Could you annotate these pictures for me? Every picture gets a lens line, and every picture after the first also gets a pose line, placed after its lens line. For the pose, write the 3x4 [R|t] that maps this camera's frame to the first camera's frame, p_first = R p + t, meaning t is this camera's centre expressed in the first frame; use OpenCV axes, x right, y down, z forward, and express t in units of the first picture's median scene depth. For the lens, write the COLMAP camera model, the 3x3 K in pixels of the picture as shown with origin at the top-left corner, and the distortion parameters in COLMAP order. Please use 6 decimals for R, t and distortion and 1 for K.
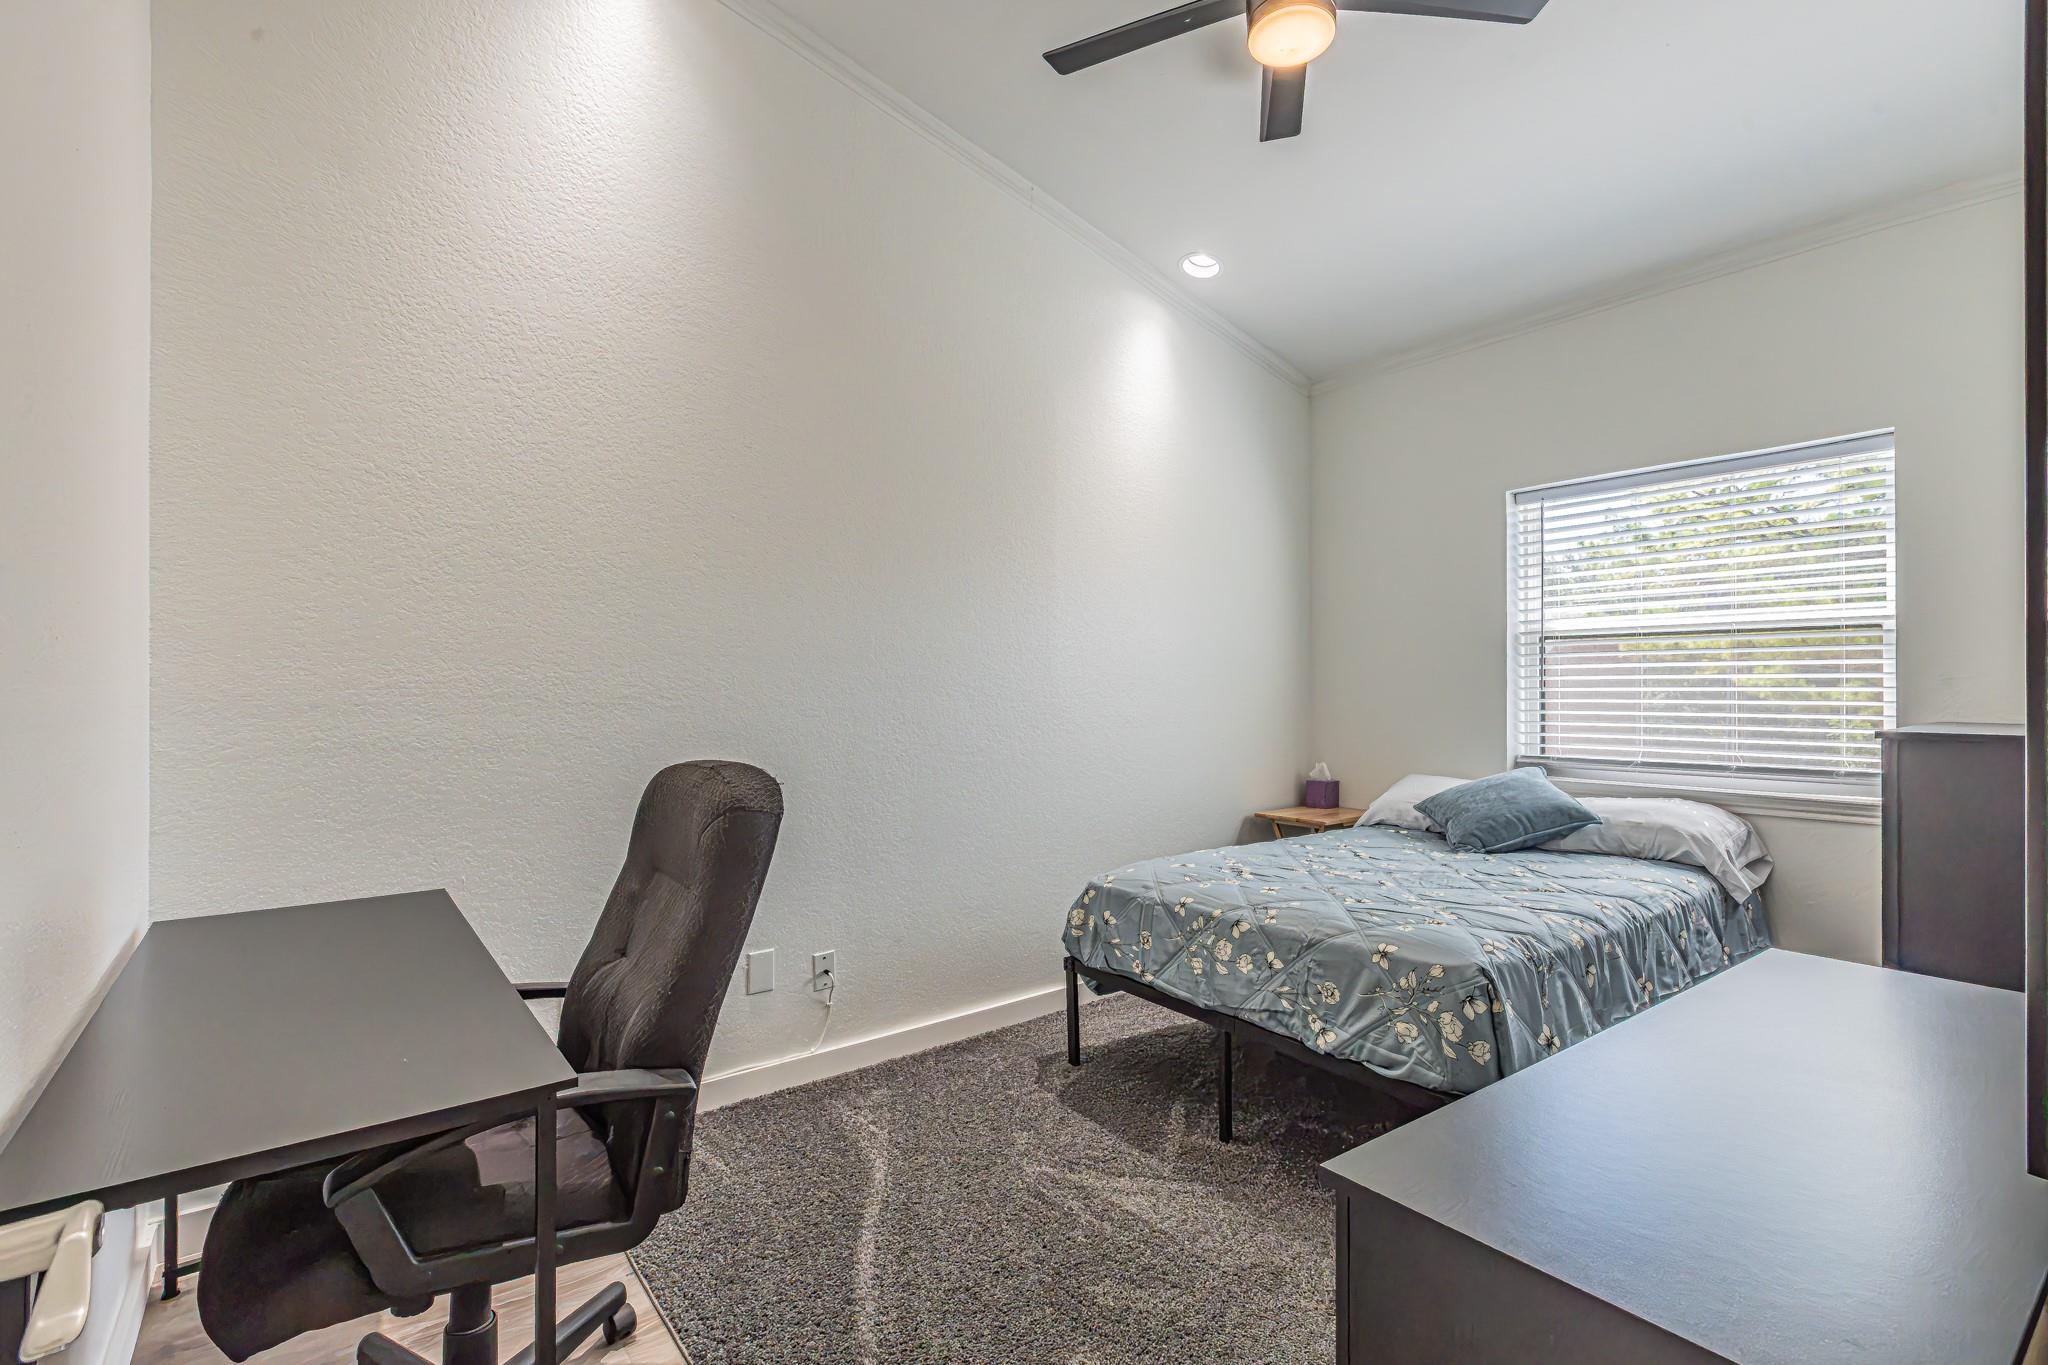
lens RADIAL K [[949.1, 0, 1082.0], [0, 949.1, 682.3], [0, 0, 1]] dist [0.000959, -0.000240]
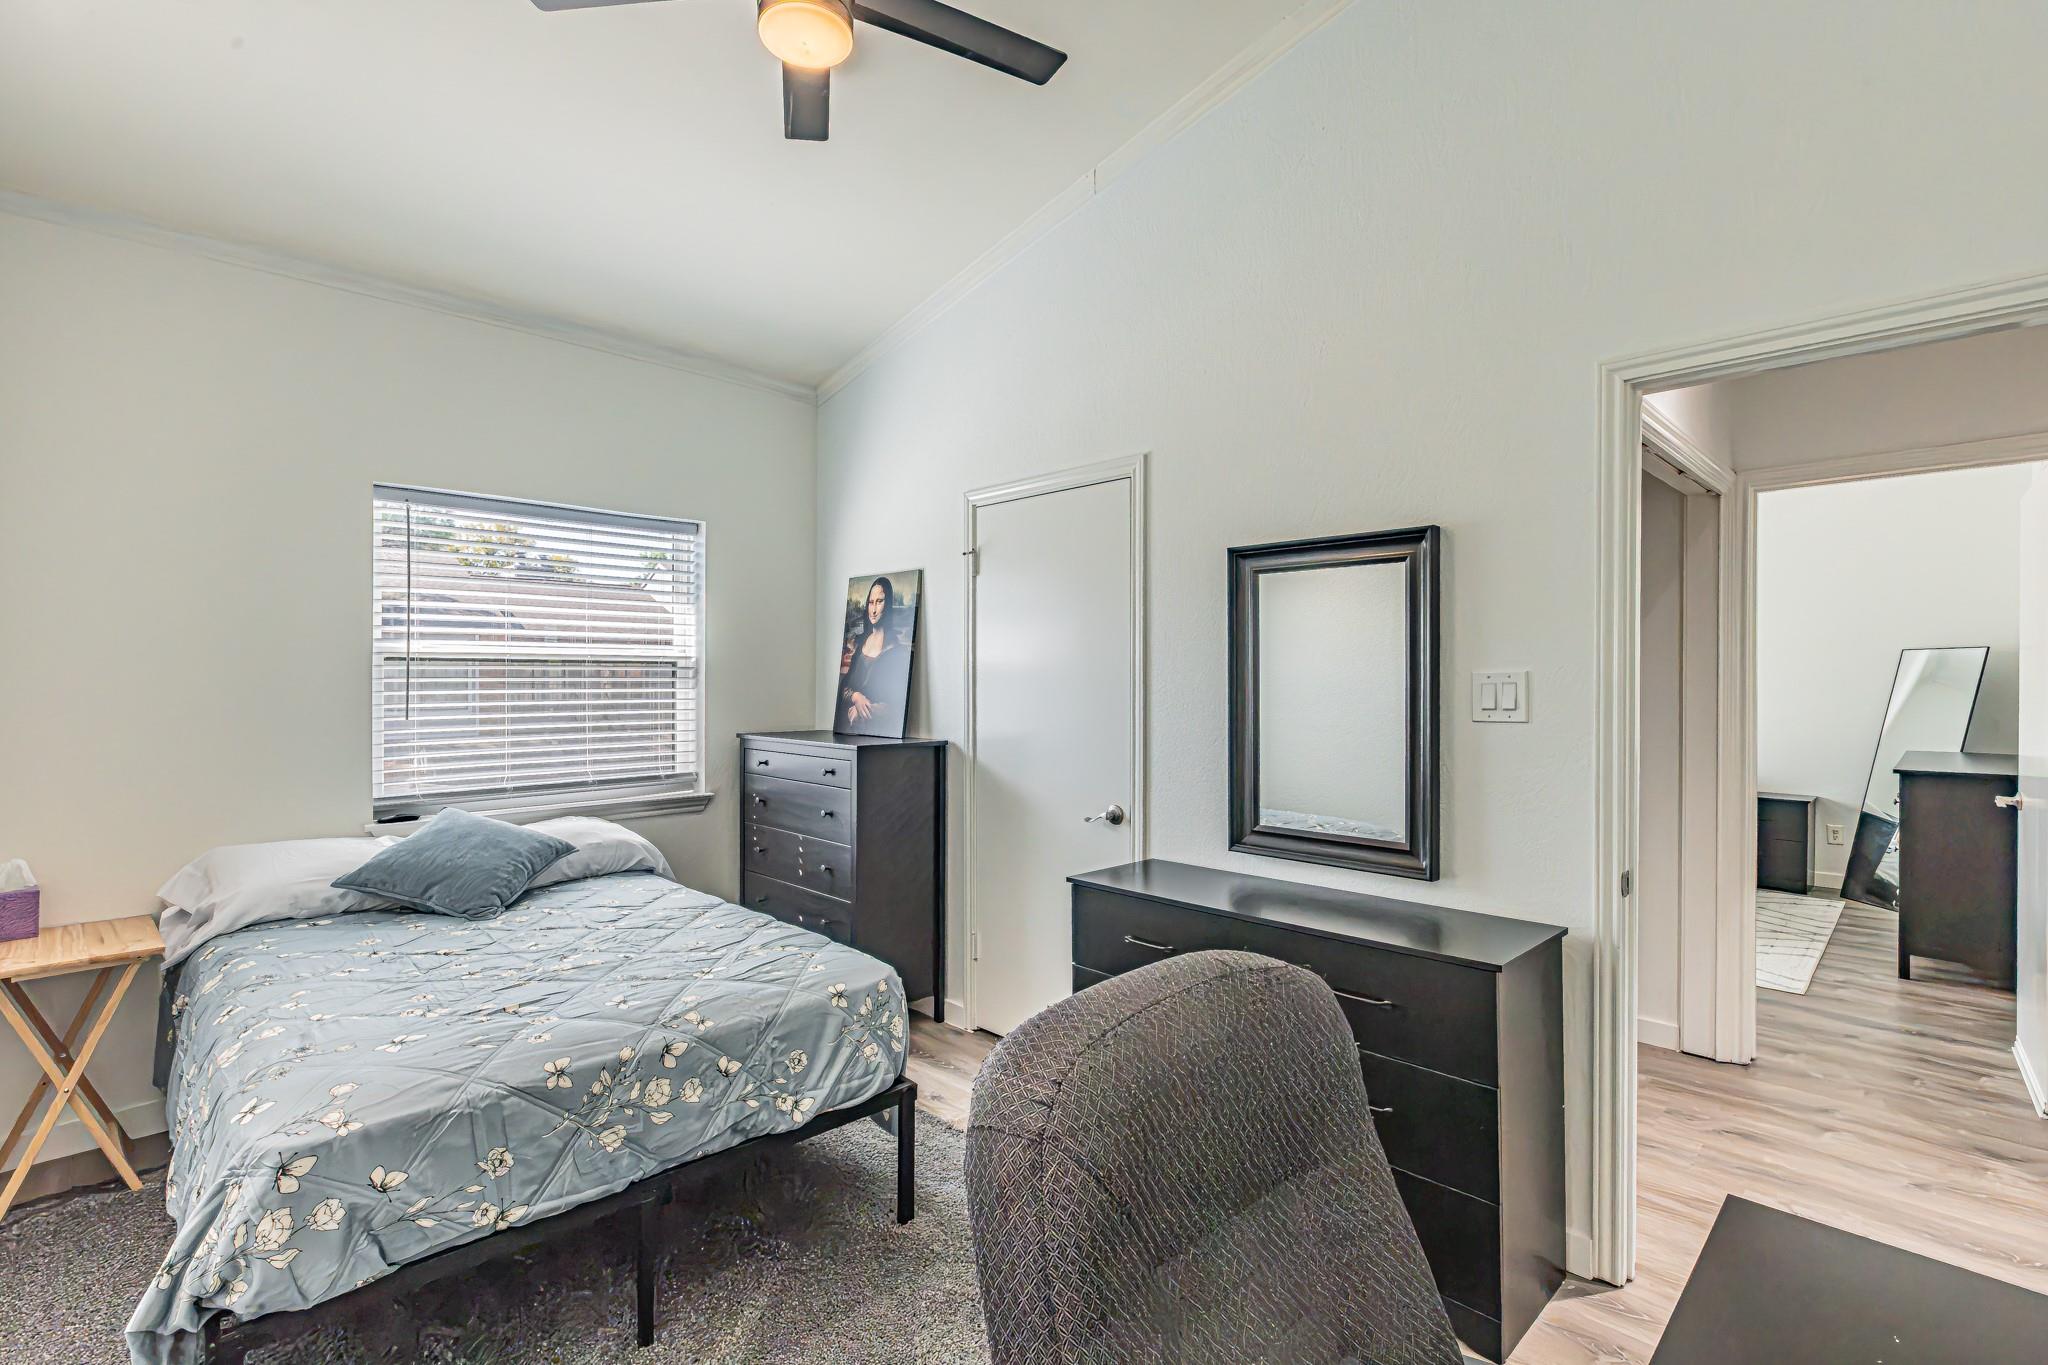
lens RADIAL K [[900.5, 0, 1024.0], [0, 900.5, 682.5], [0, 0, 1]] dist [0.001536, 0.000363]
pose [[-0.070484, -0.005755, 0.997496, -0.599902], [-0.011160, 0.999925, 0.004980, -0.057253], [-0.997450, -0.010781, -0.070543, 0.760975]]
